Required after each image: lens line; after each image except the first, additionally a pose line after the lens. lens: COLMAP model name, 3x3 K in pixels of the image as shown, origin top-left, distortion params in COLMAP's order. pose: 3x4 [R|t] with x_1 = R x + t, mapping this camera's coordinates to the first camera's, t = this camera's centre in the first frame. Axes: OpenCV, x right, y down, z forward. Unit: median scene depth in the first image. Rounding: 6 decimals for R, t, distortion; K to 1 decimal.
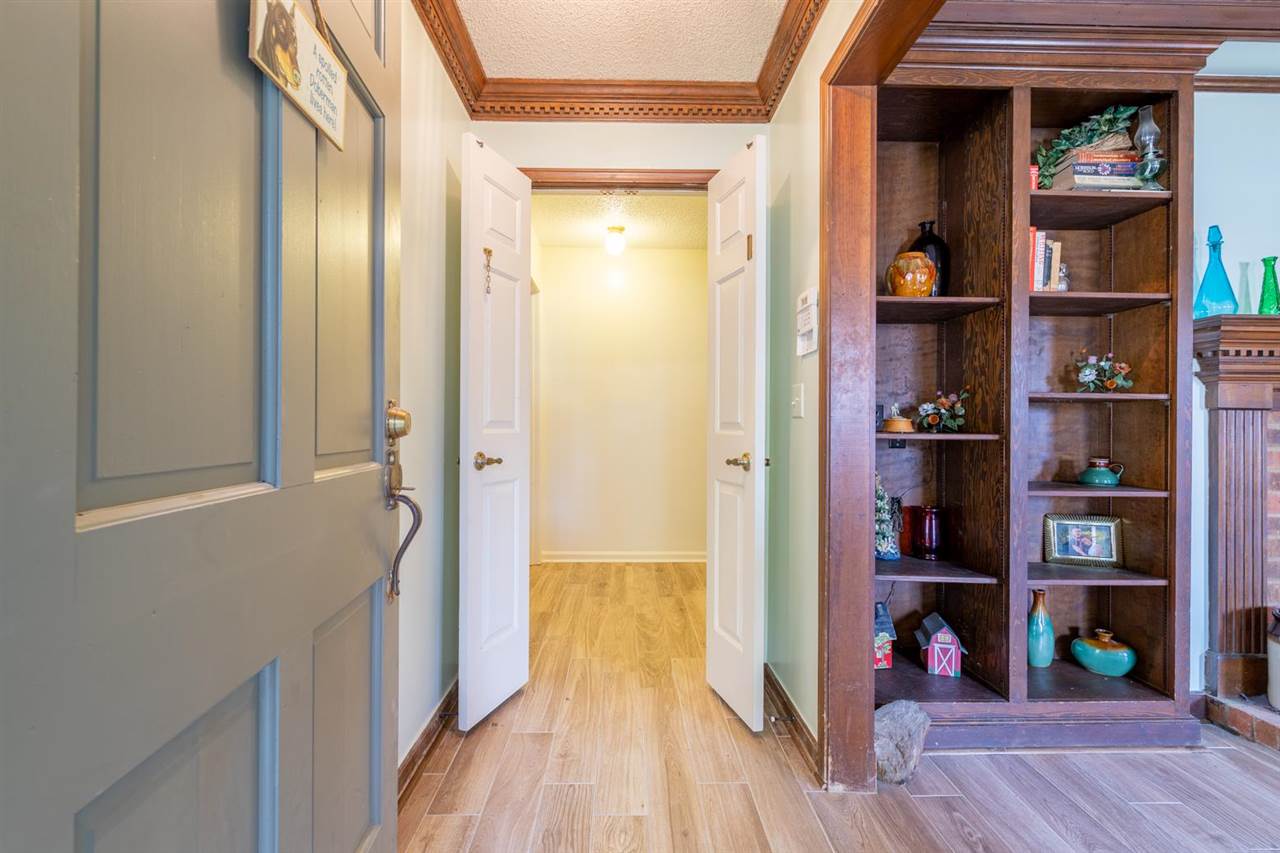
lens RADIAL K [[571.8, 0, 636.0], [0, 571.8, 418.8], [0, 0, 1]] dist [-0.000111, -0.001085]
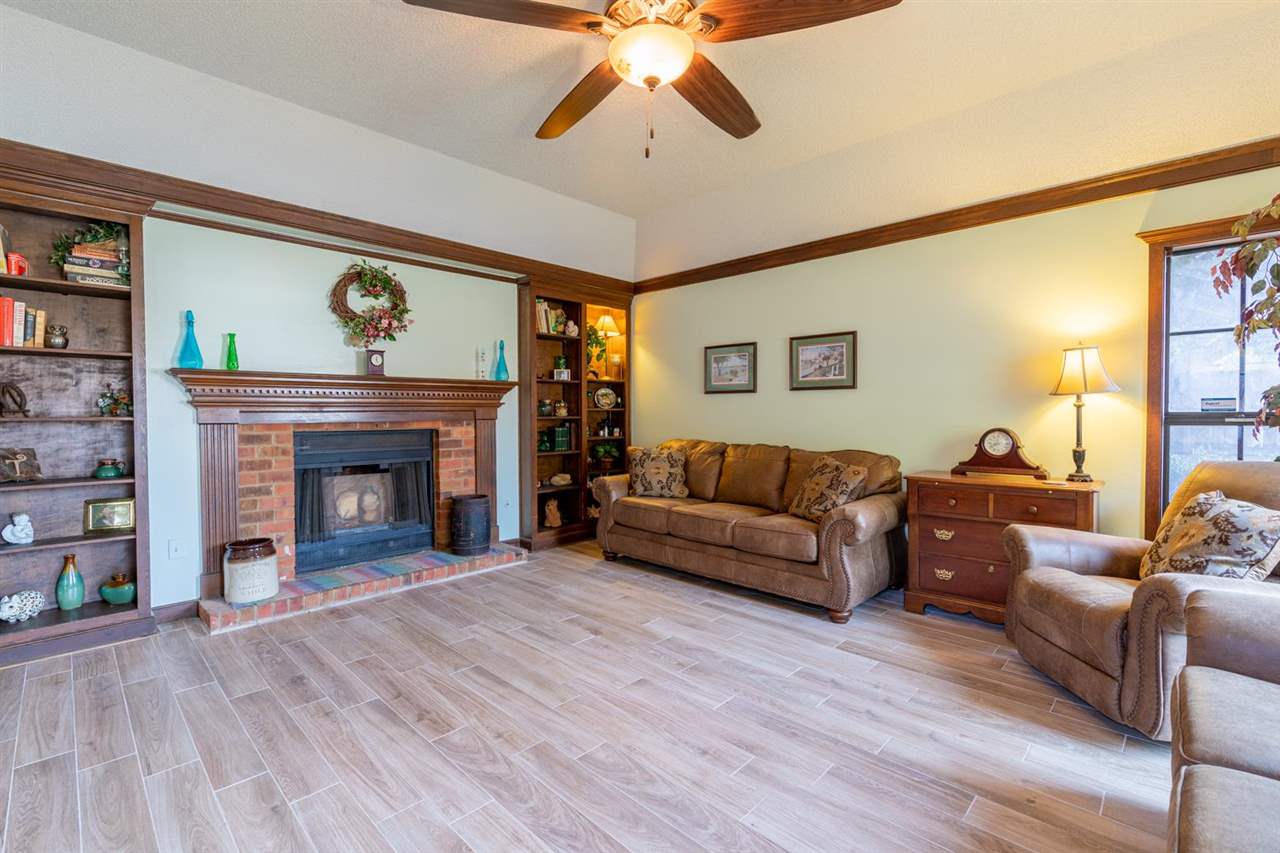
lens RADIAL K [[571.8, 0, 644.0], [0, 571.8, 427.0], [0, 0, 1]] dist [-0.000111, -0.001085]
pose [[0.709376, -0.023769, 0.704429, 0.776735], [0.004167, 0.999555, 0.029531, -0.053871], [-0.704818, -0.018013, 0.709160, -1.045840]]
